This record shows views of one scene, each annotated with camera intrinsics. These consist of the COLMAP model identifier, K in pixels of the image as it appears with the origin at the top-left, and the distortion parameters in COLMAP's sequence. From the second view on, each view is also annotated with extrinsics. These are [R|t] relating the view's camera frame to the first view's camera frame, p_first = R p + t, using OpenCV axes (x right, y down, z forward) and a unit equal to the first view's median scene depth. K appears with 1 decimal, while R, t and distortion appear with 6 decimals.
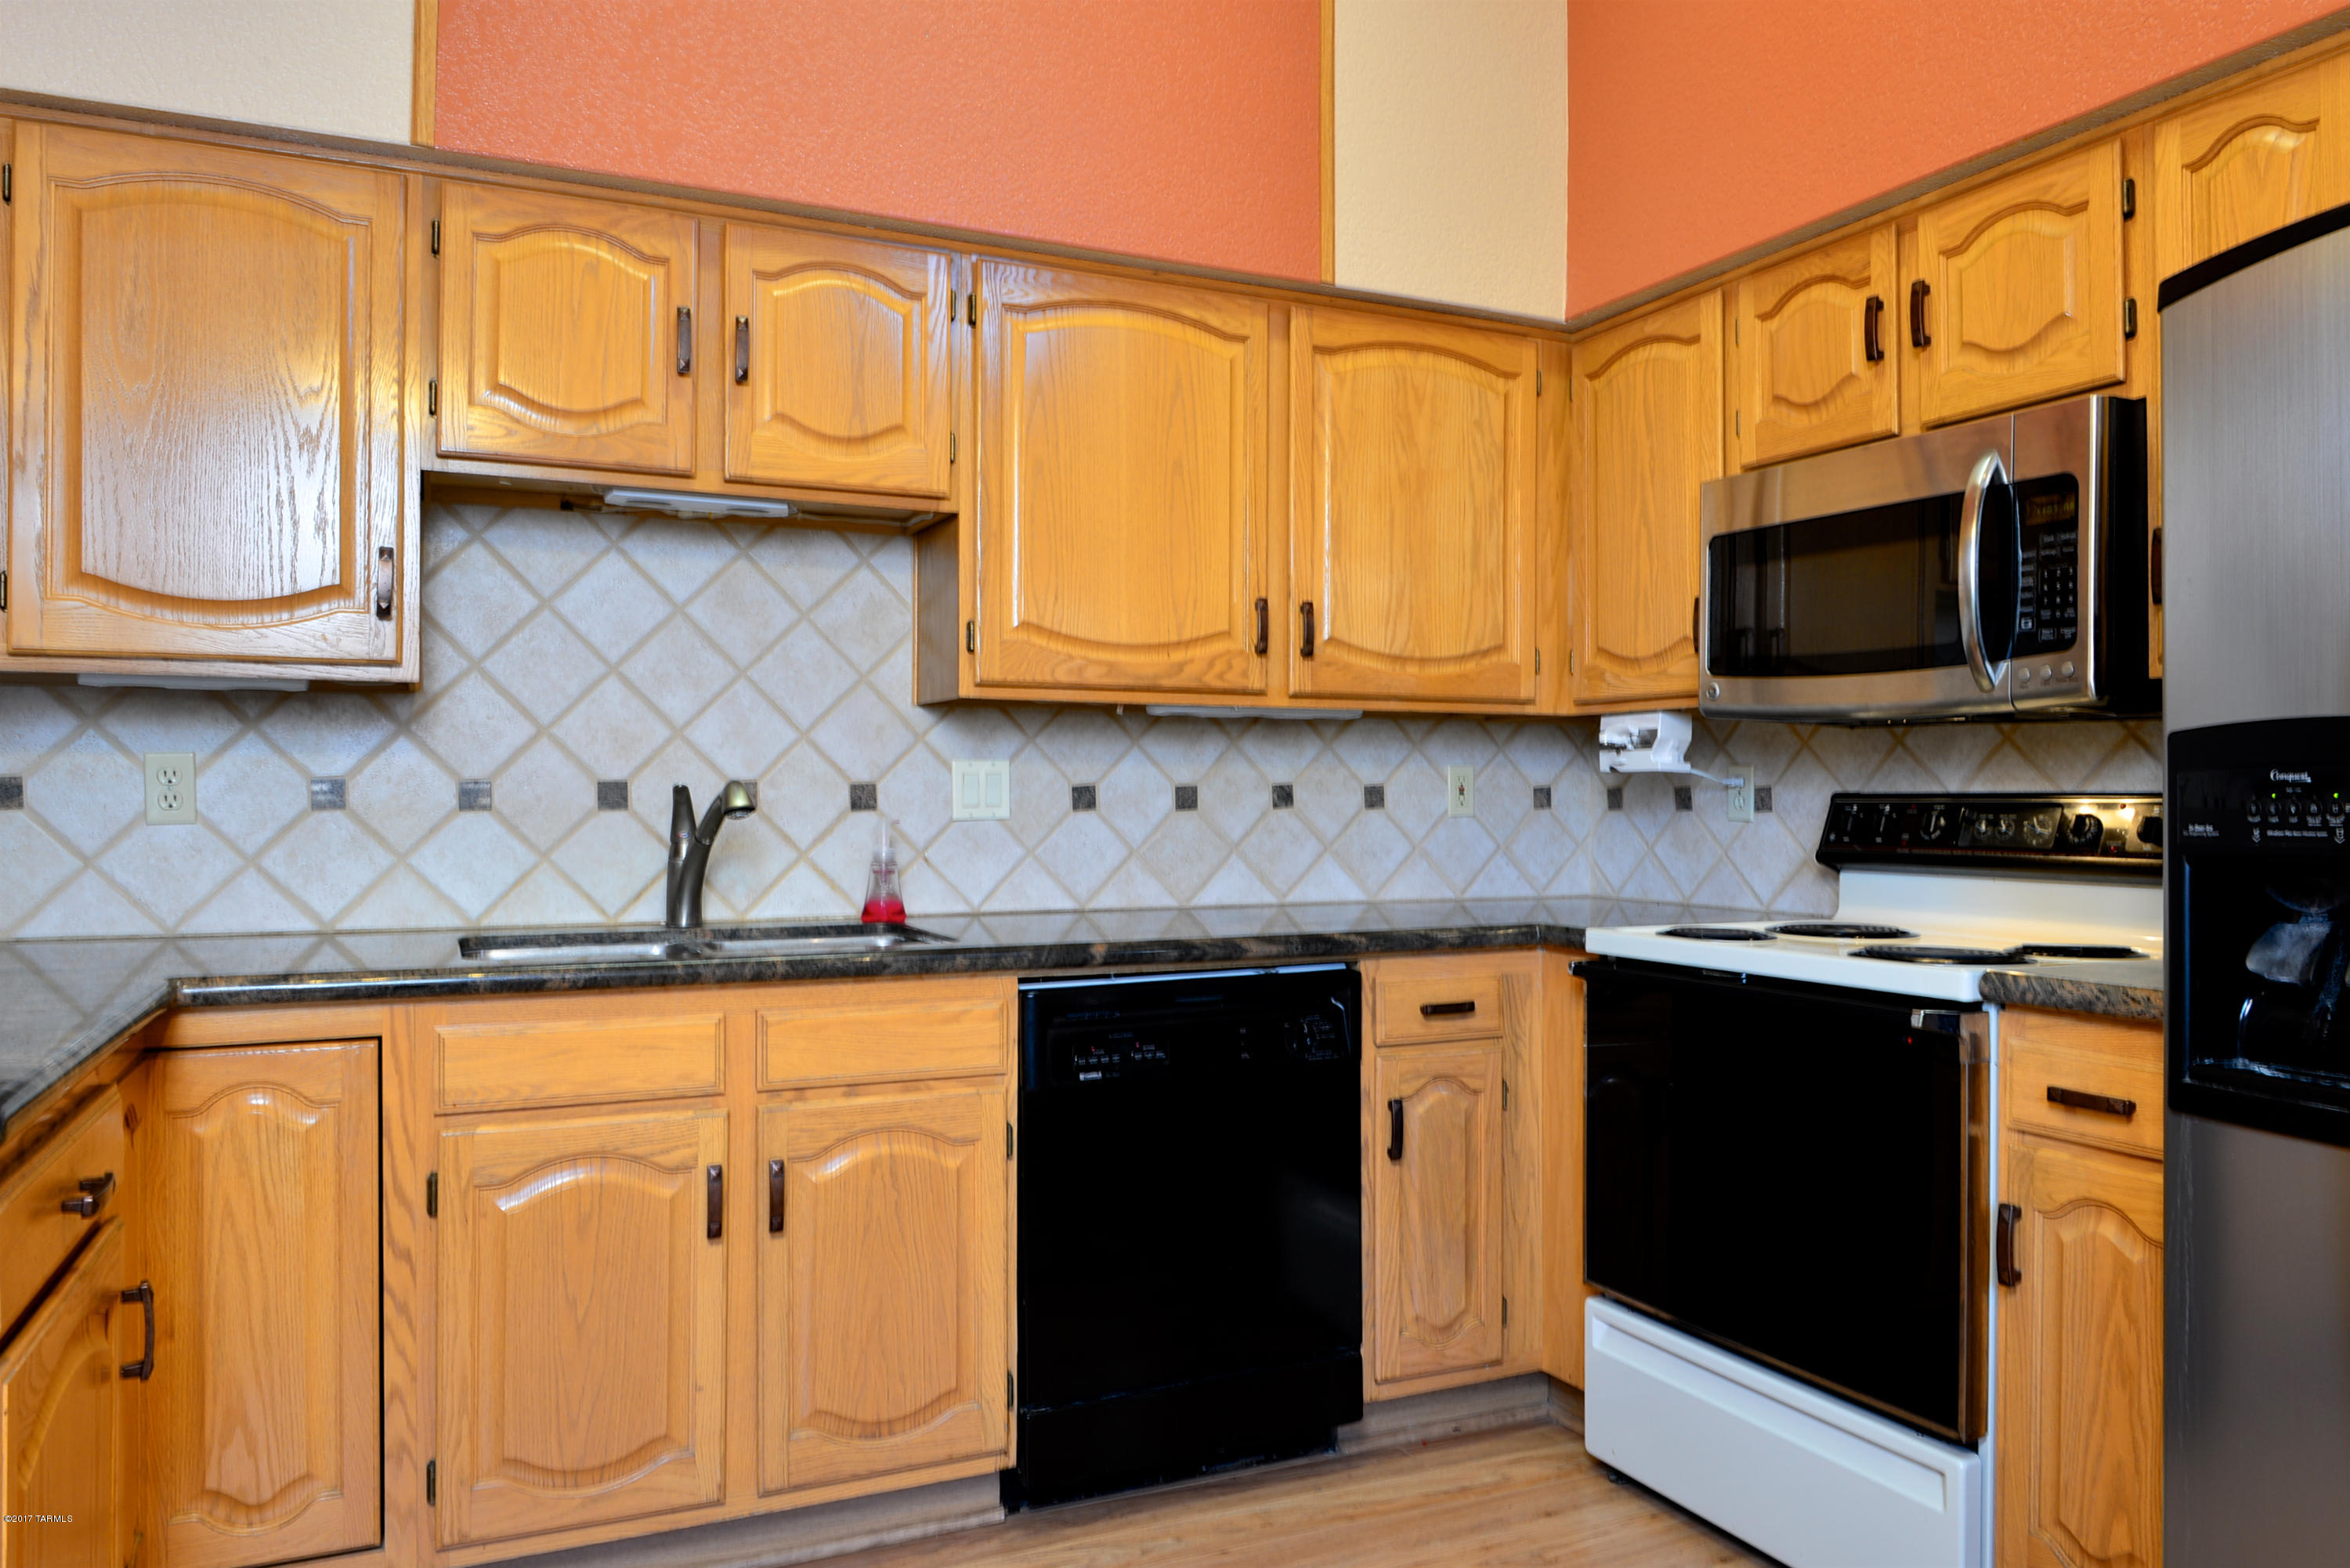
lens RADIAL K [[1616.9, 0, 1165.3], [0, 1616.9, 785.9], [0, 0, 1]] dist [-0.010540, -0.011354]
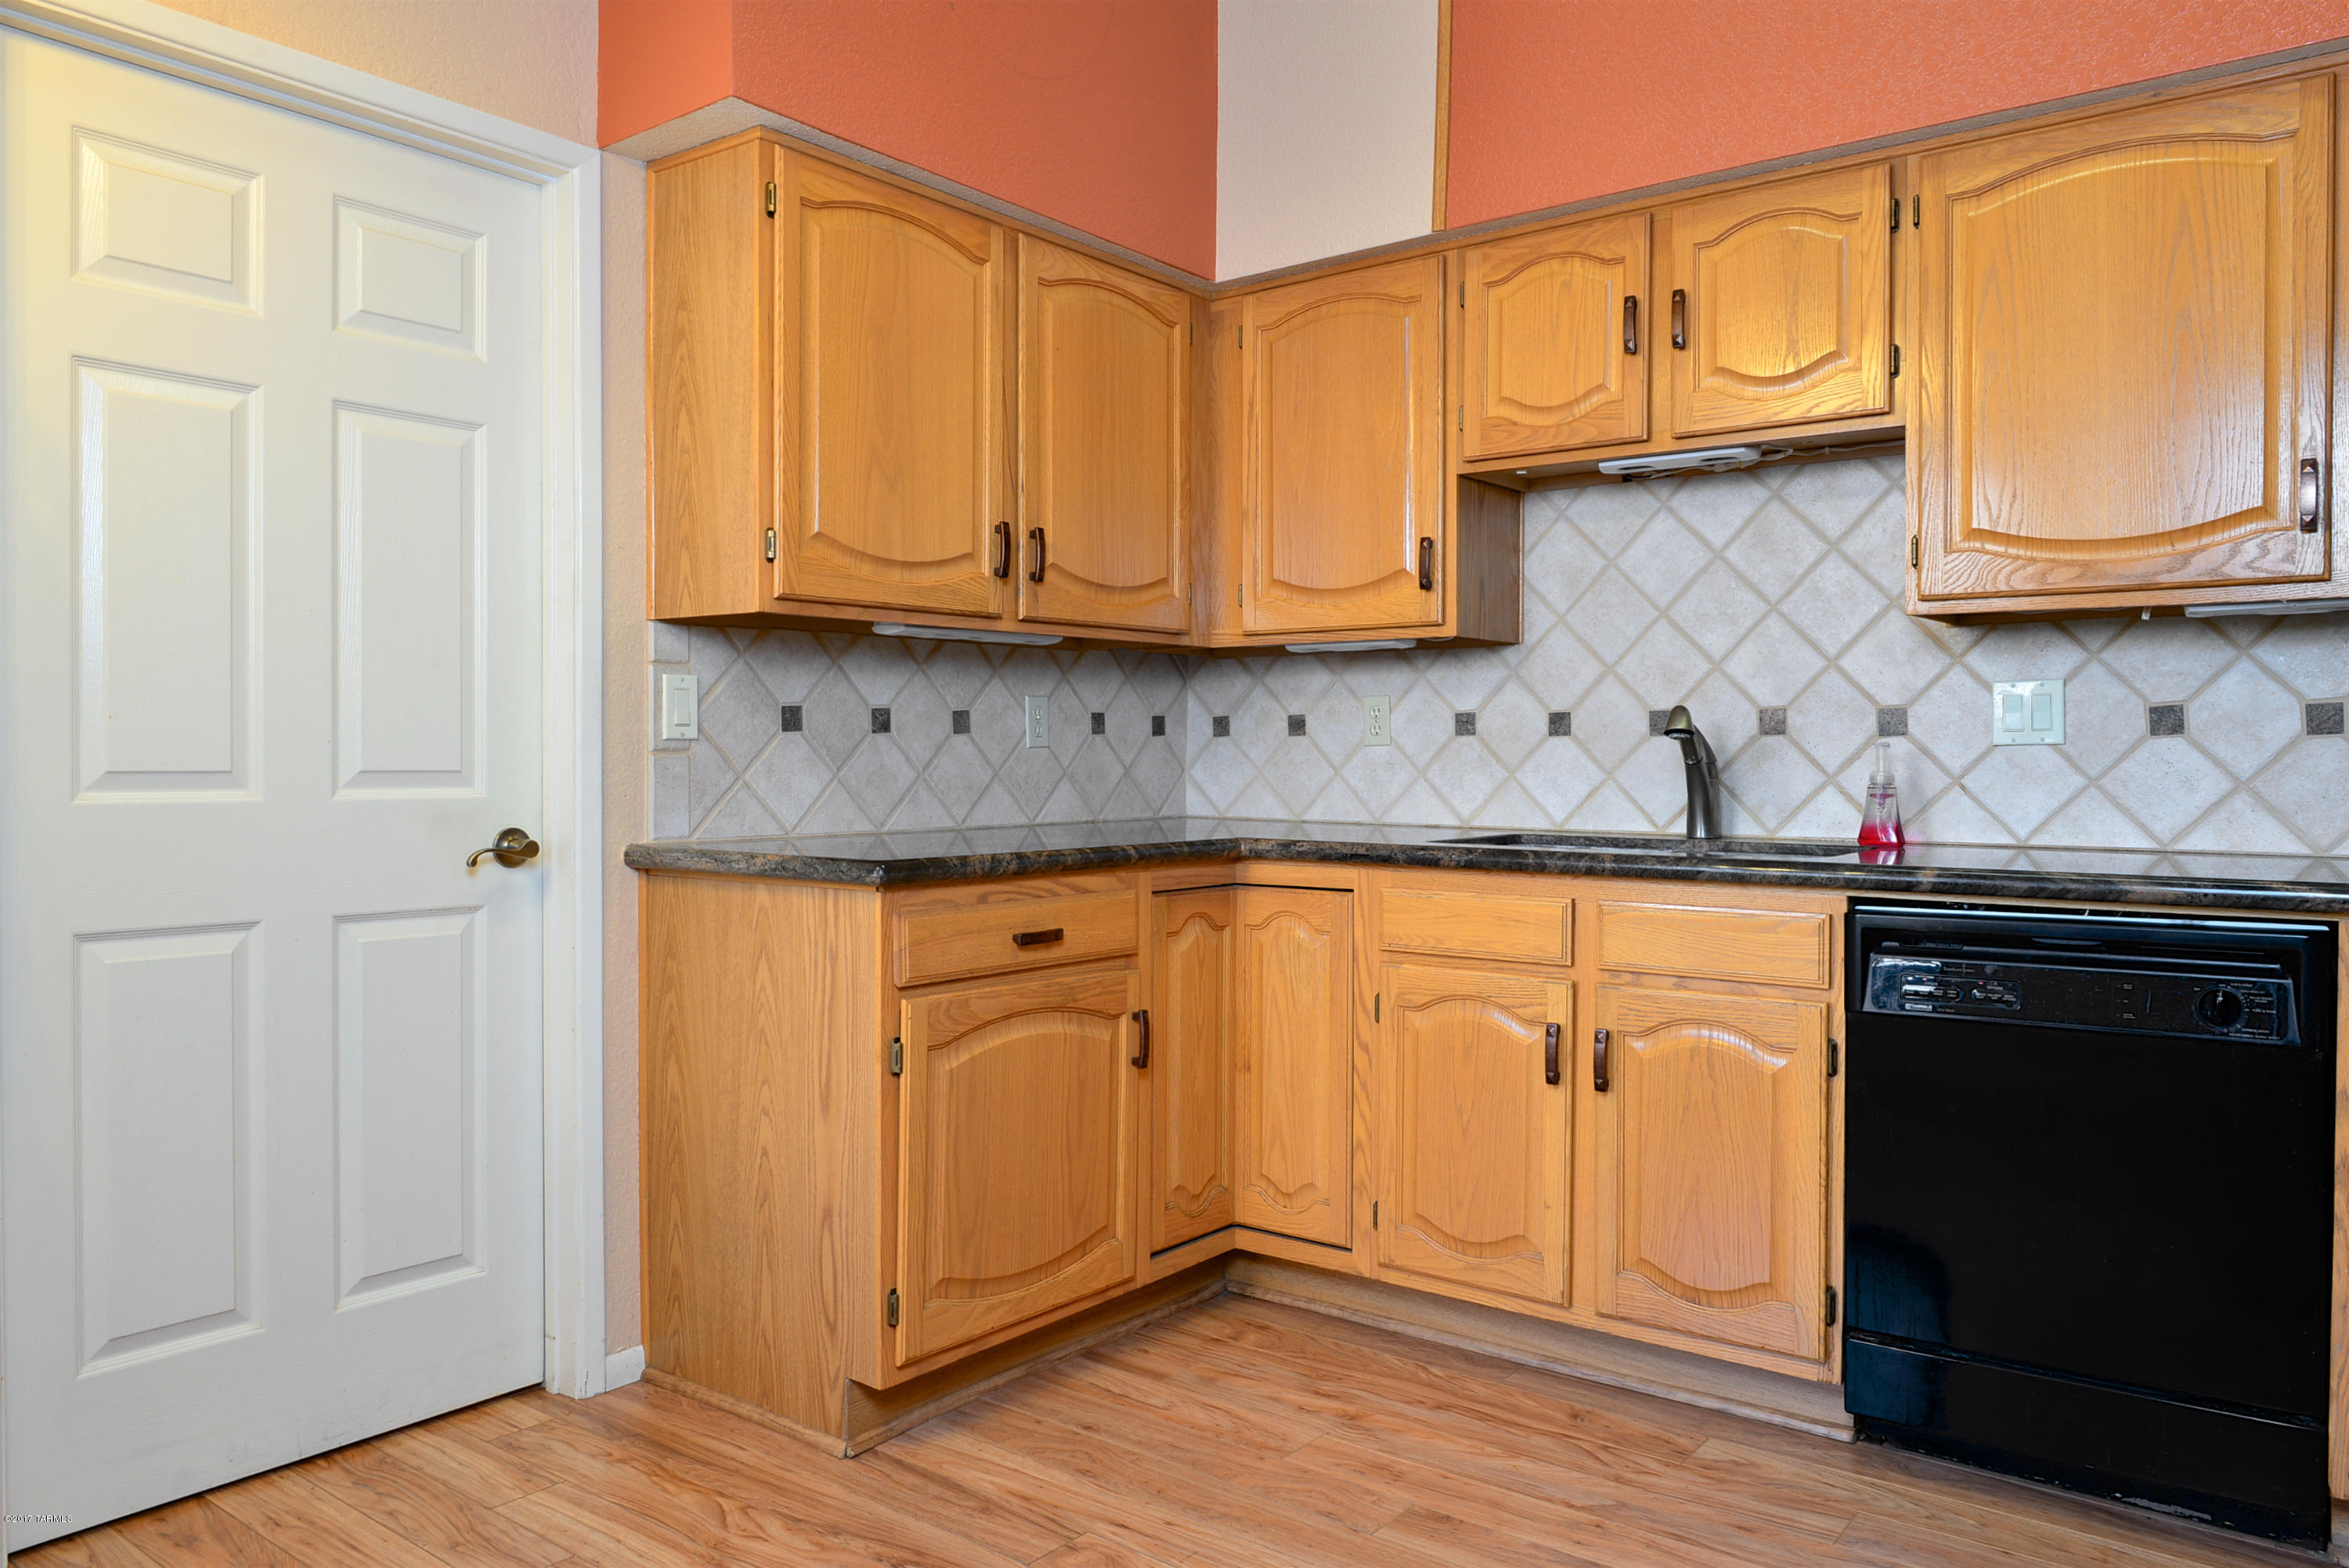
lens RADIAL K [[1616.2, 0, 1156.9], [0, 1616.2, 779.0], [0, 0, 1]] dist [-0.010540, -0.011354]
pose [[0.449927, 0.014173, -0.892953, 0.548320], [0.002908, 0.999846, 0.017335, 0.025792], [0.893061, -0.010396, 0.449816, 0.164103]]
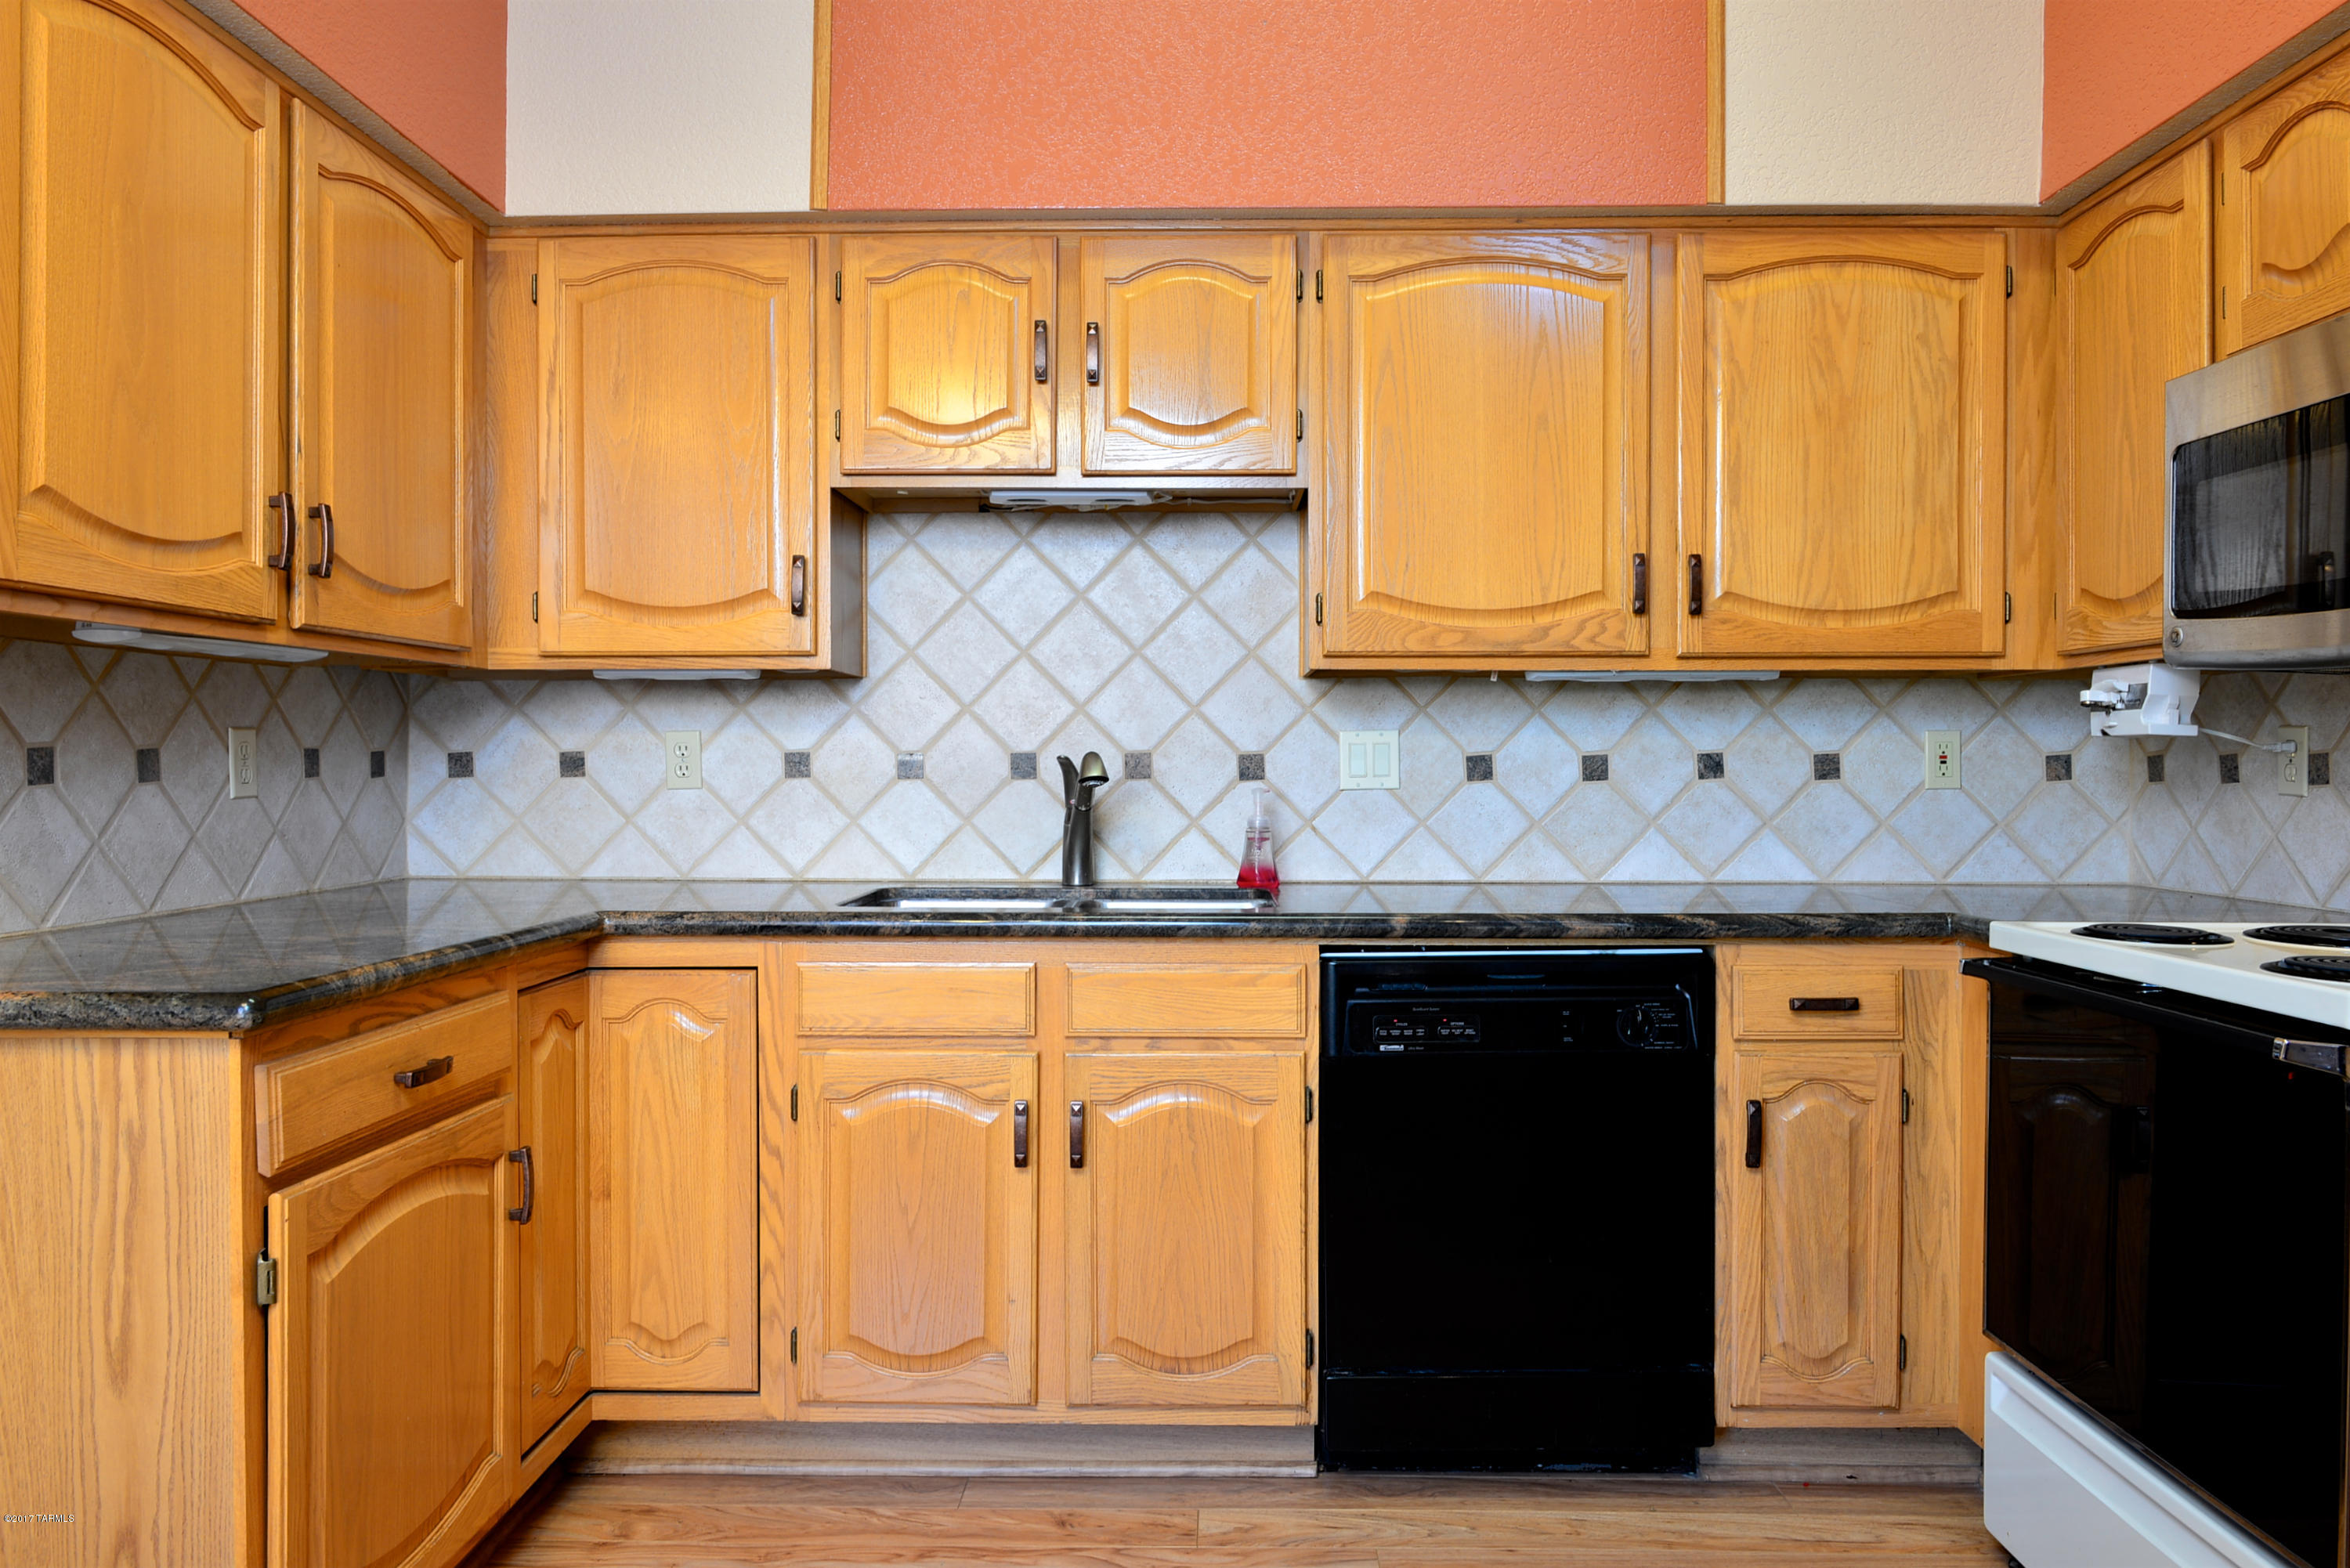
lens RADIAL K [[1616.9, 0, 1167.3], [0, 1616.9, 779.7], [0, 0, 1]] dist [-0.010540, -0.011354]
pose [[0.897860, 0.002726, -0.440274, 0.246293], [0.003673, 0.999900, 0.013682, 0.000422], [0.440267, -0.013901, 0.897759, 0.045933]]
